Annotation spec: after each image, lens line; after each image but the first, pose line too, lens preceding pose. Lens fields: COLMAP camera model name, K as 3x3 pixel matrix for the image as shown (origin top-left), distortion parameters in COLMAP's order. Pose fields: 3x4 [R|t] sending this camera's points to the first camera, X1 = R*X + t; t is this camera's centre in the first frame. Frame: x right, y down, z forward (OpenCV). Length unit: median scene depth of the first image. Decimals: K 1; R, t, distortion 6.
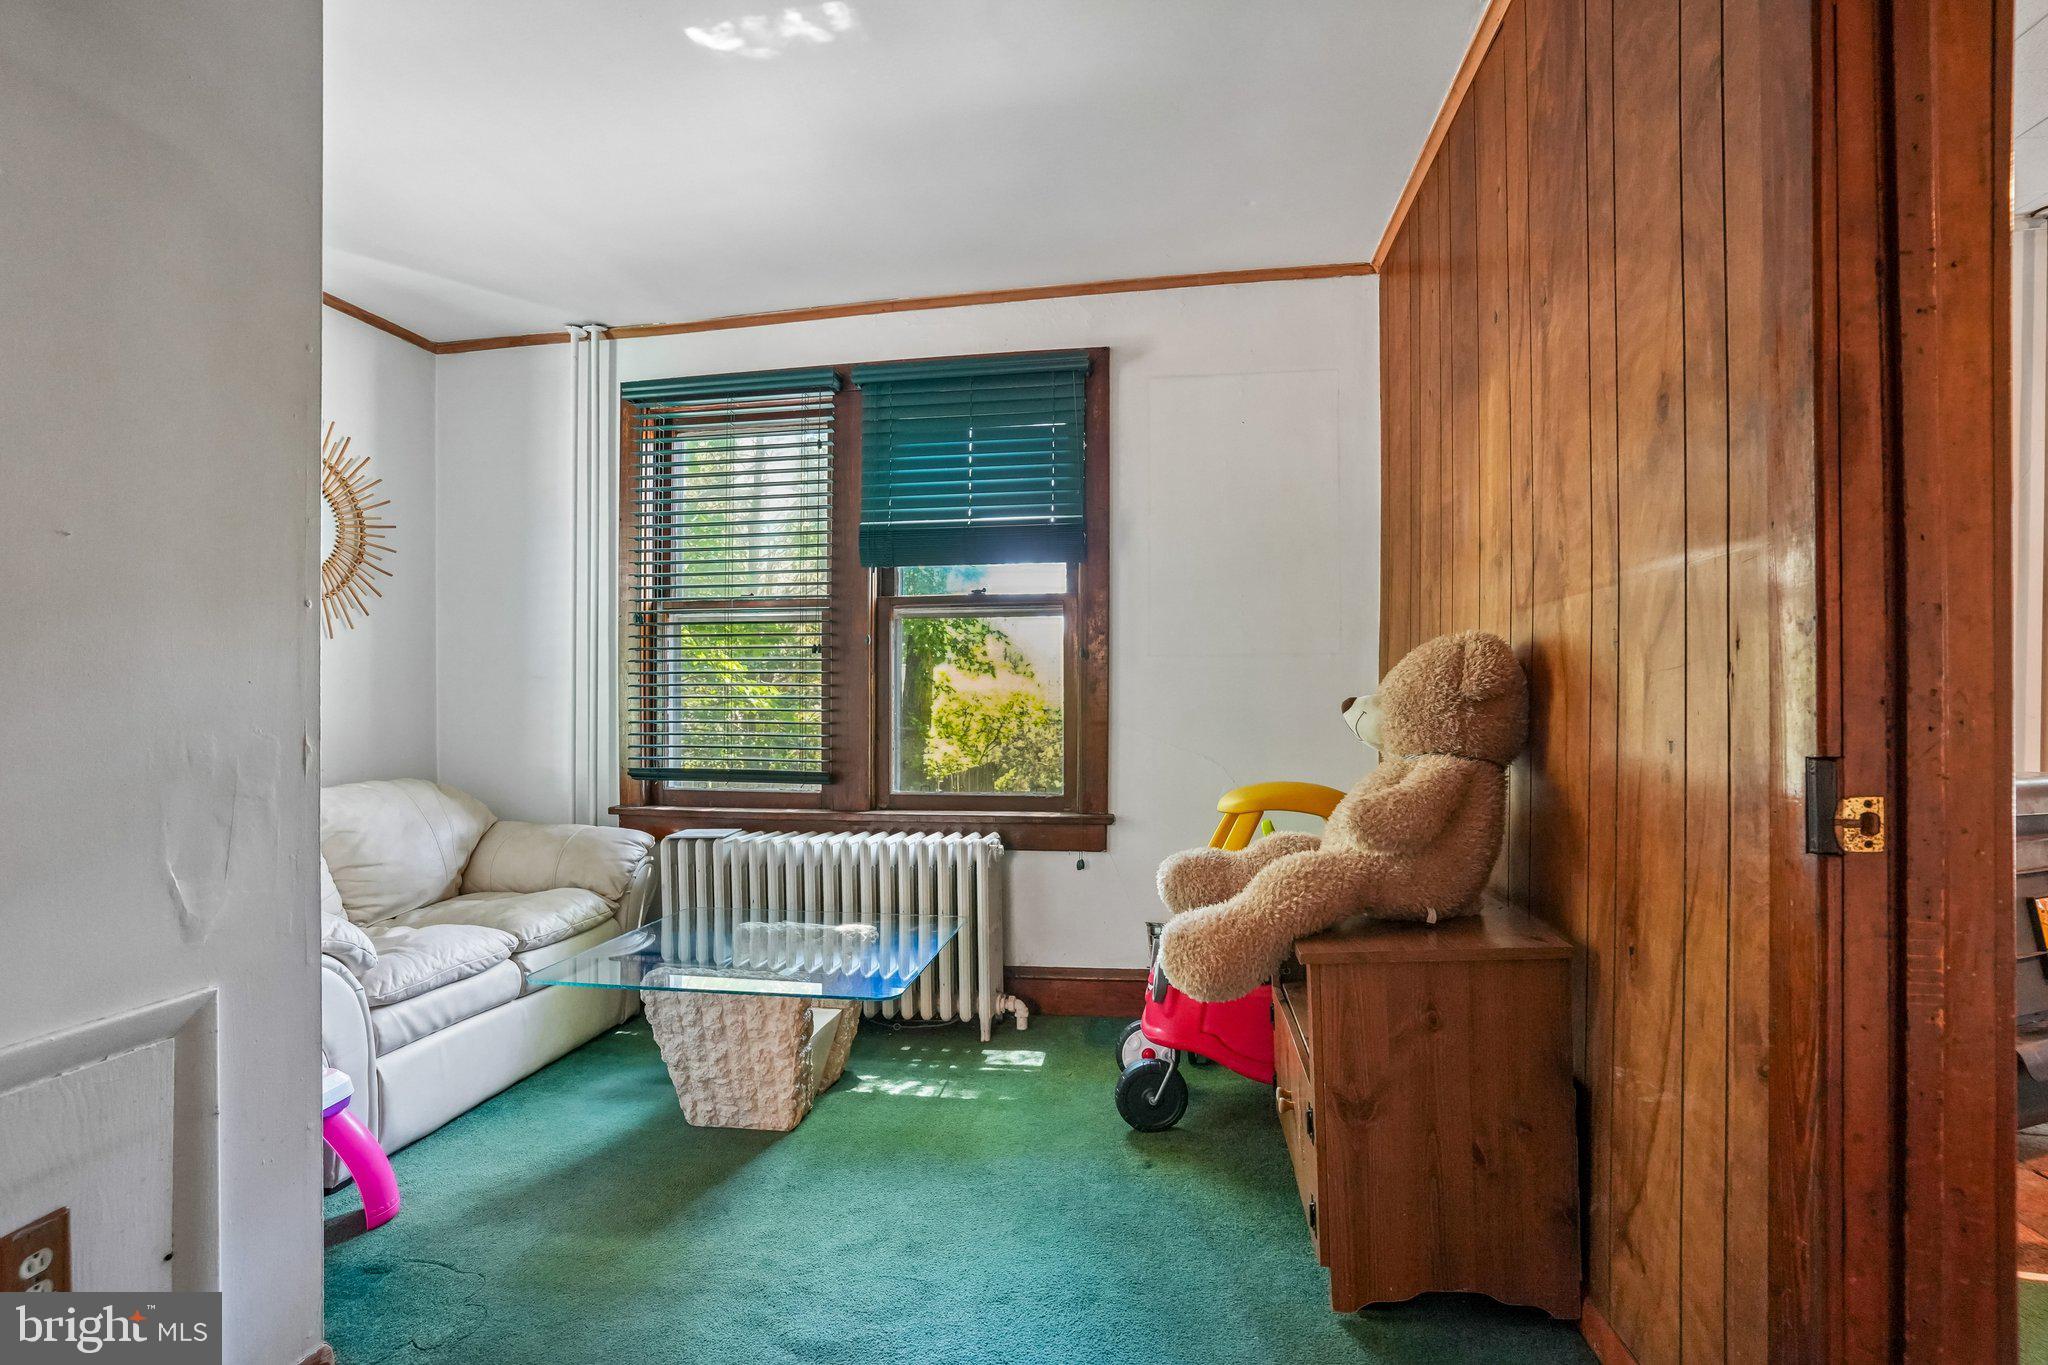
lens RADIAL K [[1002.2, 0, 1024.0], [0, 1002.2, 682.5], [0, 0, 1]] dist [-0.052017, 0.000517]
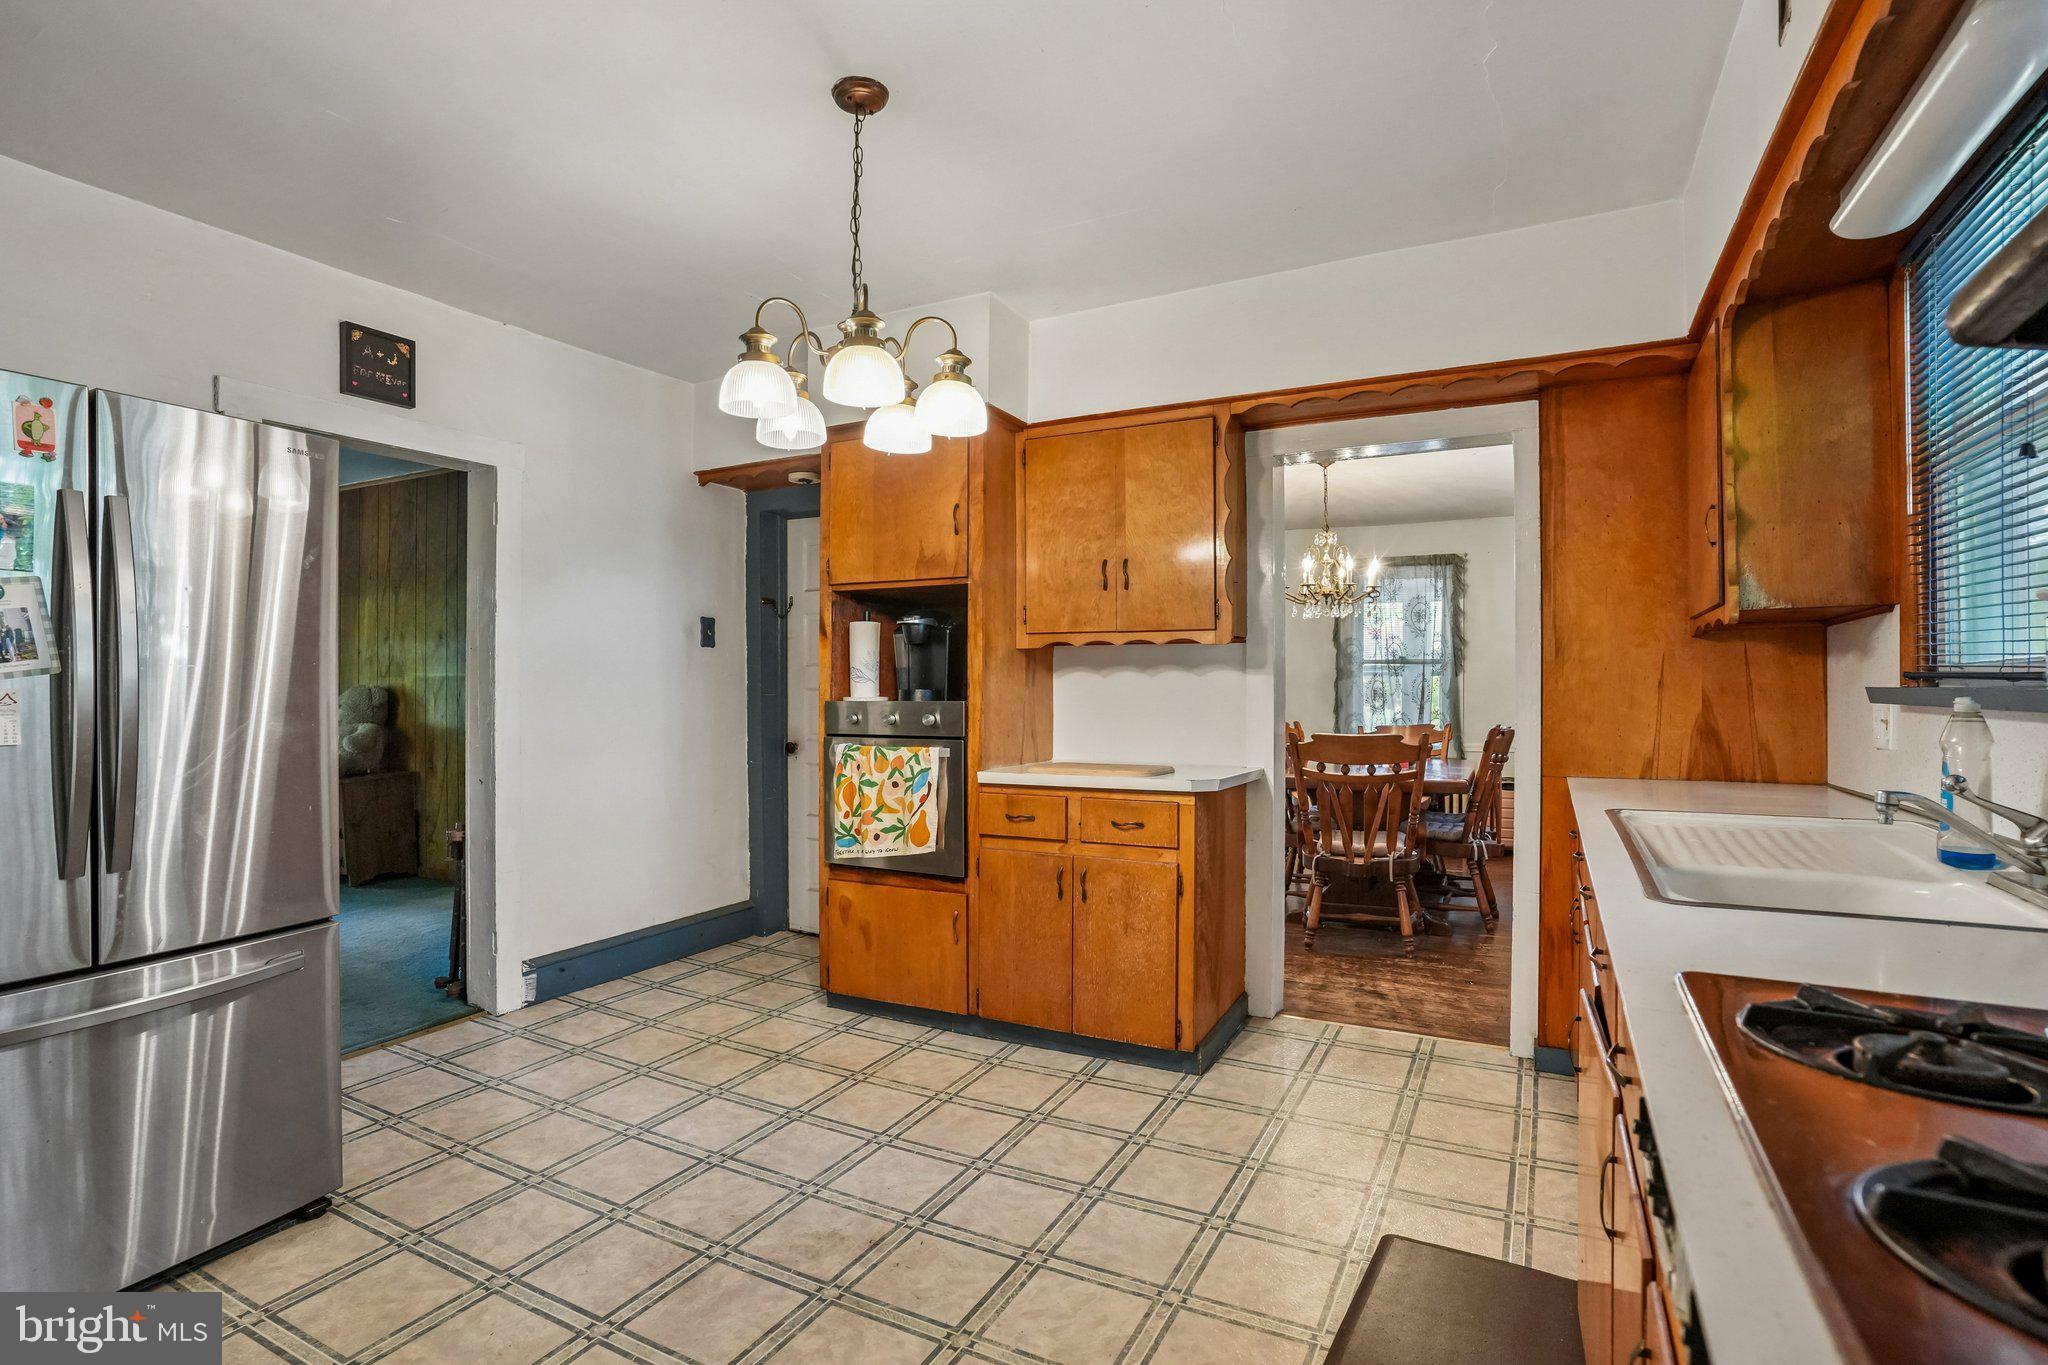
lens RADIAL K [[1002.2, 0, 1024.0], [0, 1002.2, 682.5], [0, 0, 1]] dist [-0.052017, 0.000517]
pose [[0.322770, -0.000717, 0.946477, -1.663434], [-0.008252, 0.999960, 0.003572, -0.079937], [-0.946441, -0.008963, 0.322751, -1.800188]]
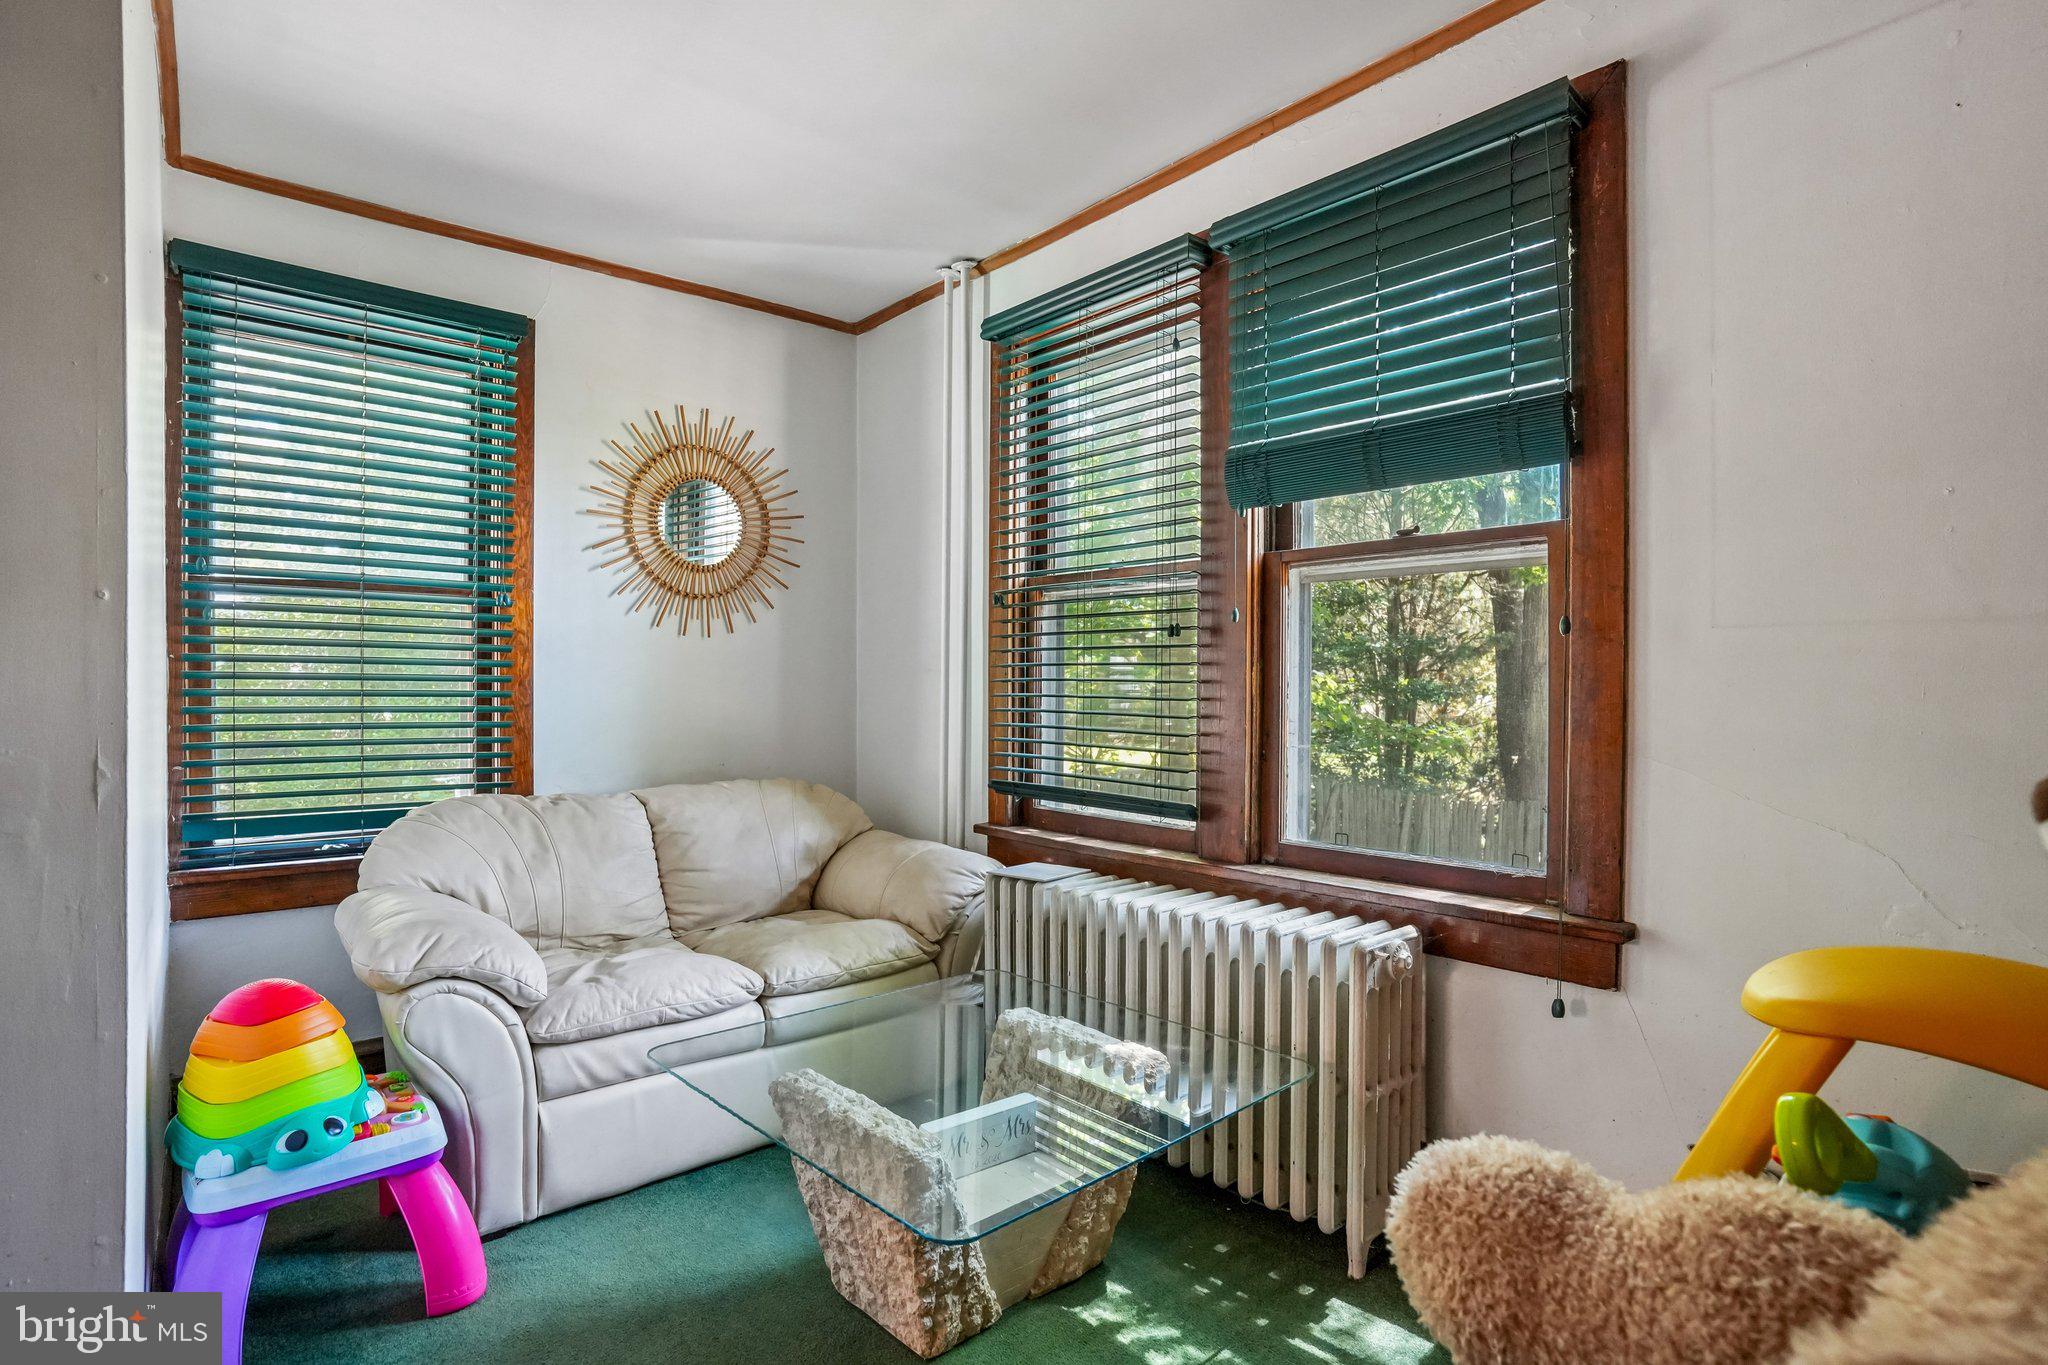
lens RADIAL K [[1002.2, 0, 1024.0], [0, 1002.2, 682.5], [0, 0, 1]] dist [-0.052017, 0.000517]
pose [[0.785158, 0.003903, -0.619284, 0.156667], [0.001415, 0.999966, 0.008096, -0.002743], [0.619295, -0.007233, 0.785125, 0.384411]]
